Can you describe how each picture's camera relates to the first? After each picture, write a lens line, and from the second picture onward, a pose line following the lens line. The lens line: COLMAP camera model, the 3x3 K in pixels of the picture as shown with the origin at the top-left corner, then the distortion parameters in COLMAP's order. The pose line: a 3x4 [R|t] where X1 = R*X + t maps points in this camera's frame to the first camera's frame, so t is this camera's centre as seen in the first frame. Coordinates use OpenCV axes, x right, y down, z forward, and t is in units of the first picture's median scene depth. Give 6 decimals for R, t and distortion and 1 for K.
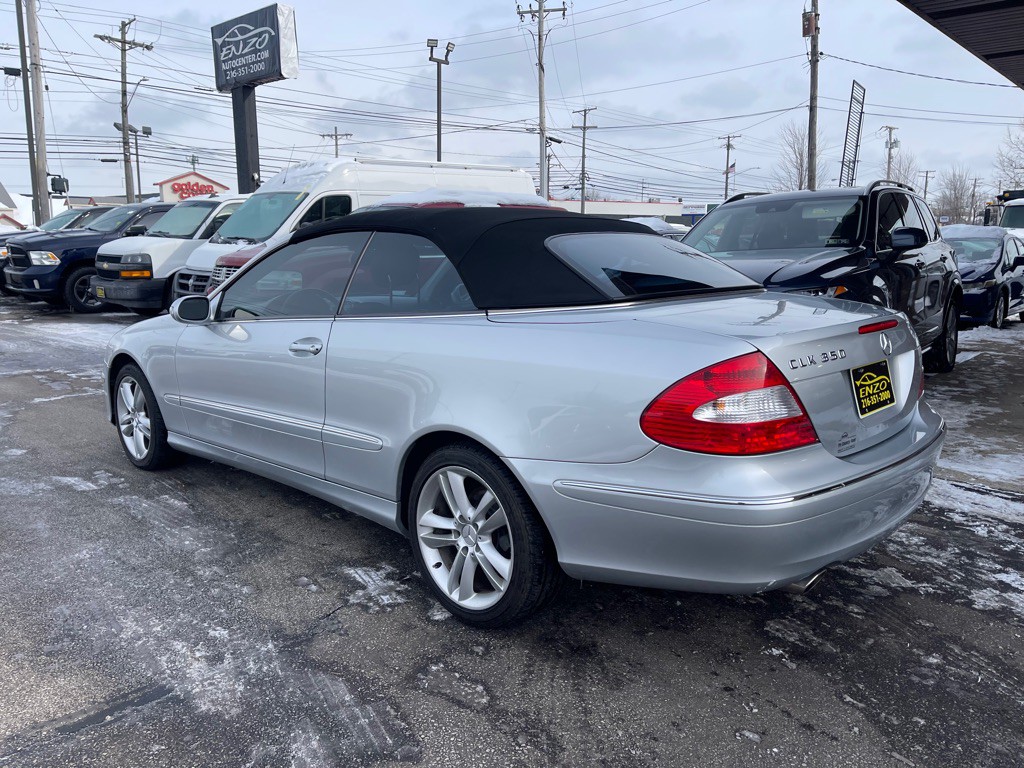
lens RADIAL K [[774.2, 0, 516.3], [0, 774.2, 392.6], [0, 0, 1]] dist [0.062141, -0.077570]
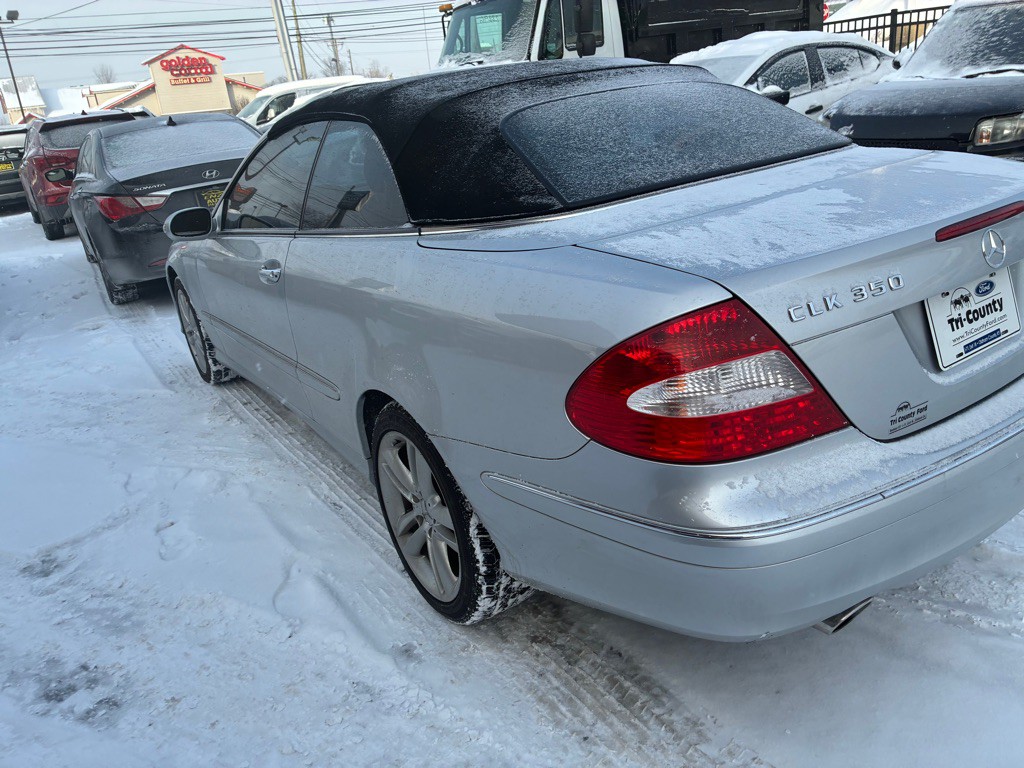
lens RADIAL K [[774.2, 0, 524.6], [0, 774.2, 387.7], [0, 0, 1]] dist [0.062141, -0.077570]
pose [[0.972356, -0.026259, -0.232020, 0.199044], [0.070832, 0.980006, 0.185934, -0.076464], [0.222499, -0.197229, 0.954775, 0.236680]]
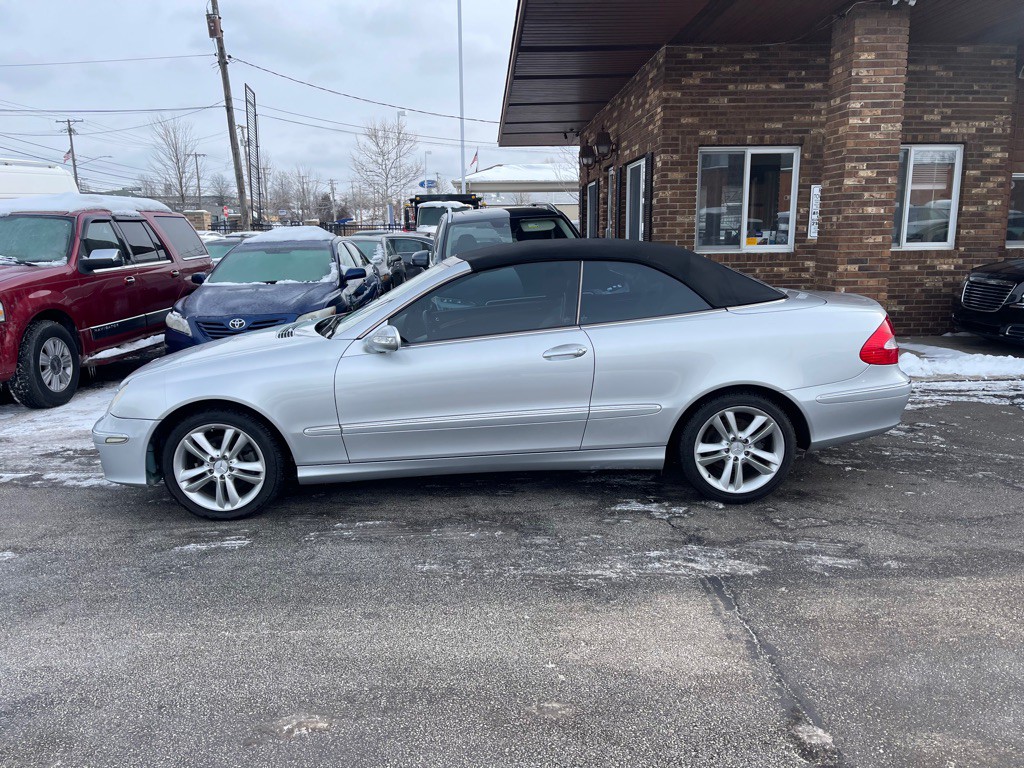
lens RADIAL K [[774.2, 0, 513.6], [0, 774.2, 390.9], [0, 0, 1]] dist [0.062141, -0.077570]
pose [[0.705885, -0.158503, 0.690365, -1.284677], [0.152307, 0.985808, 0.070604, -0.102420], [-0.691758, 0.055309, 0.720008, 0.132750]]
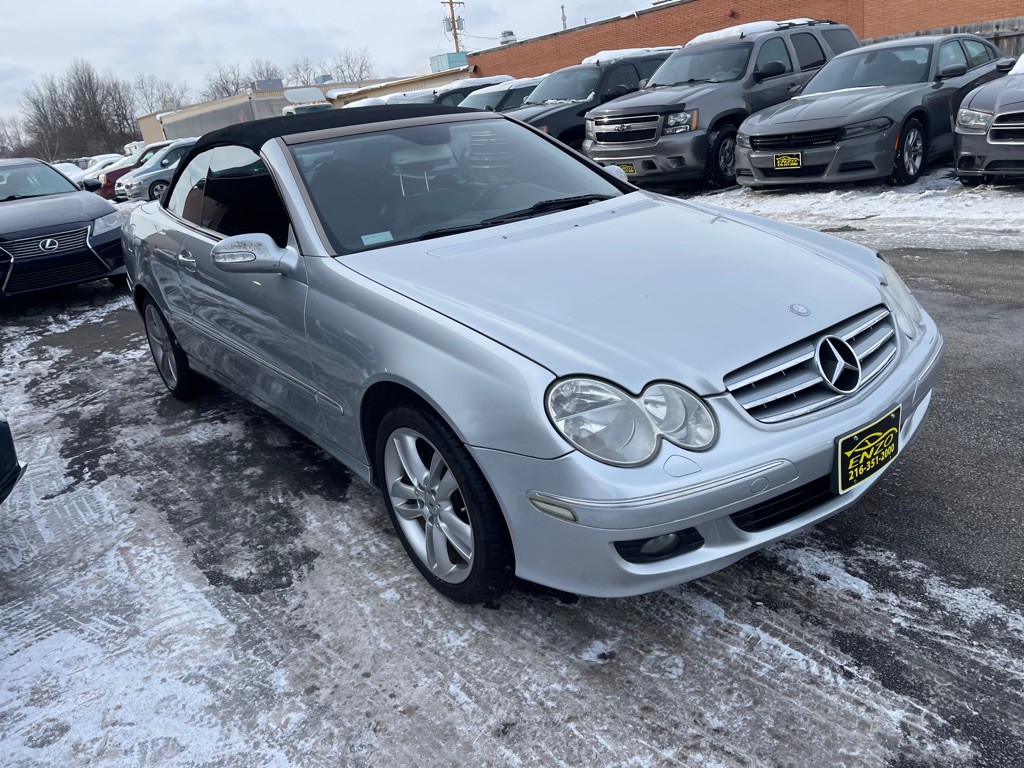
lens RADIAL K [[774.2, 0, 514.2], [0, 774.2, 380.9], [0, 0, 1]] dist [0.062141, -0.077570]
pose [[-0.984121, 0.065971, 0.164782, -0.541277], [0.140085, 0.858790, 0.492805, -0.489850], [-0.109002, 0.508063, -0.854395, 2.466443]]
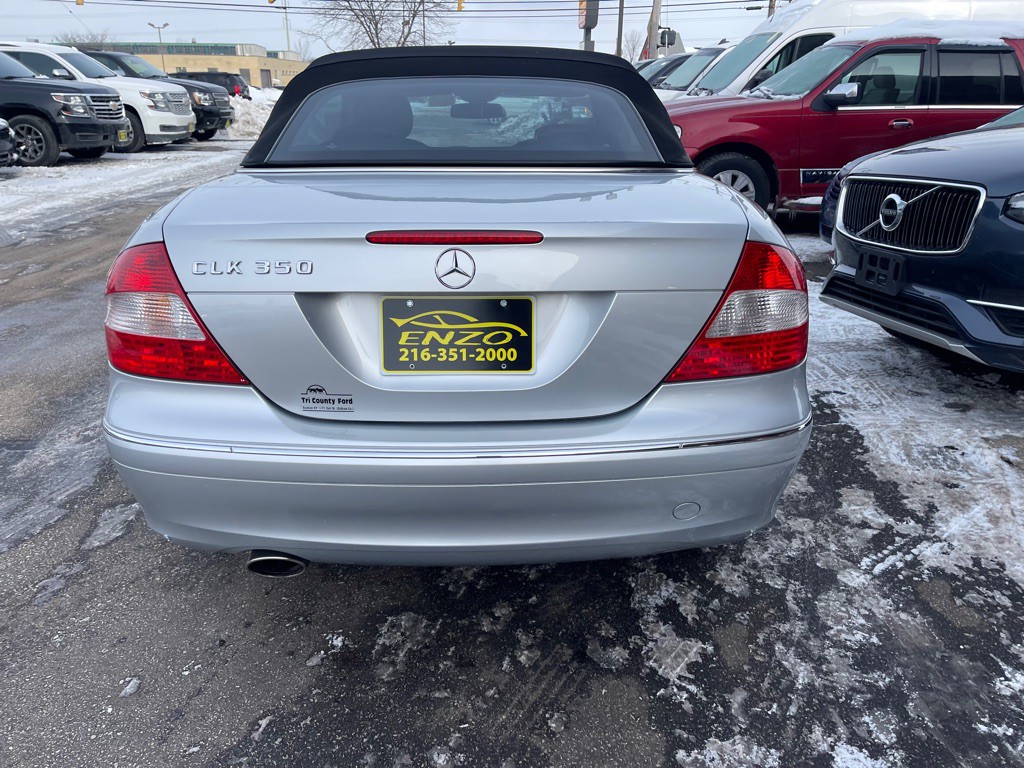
lens RADIAL K [[774.2, 0, 507.6], [0, 774.2, 396.3], [0, 0, 1]] dist [0.062141, -0.077570]
pose [[0.704223, 0.256983, -0.661838, 0.738133], [-0.136214, 0.963781, 0.229286, -0.087603], [0.696790, -0.071317, 0.713721, 0.471435]]
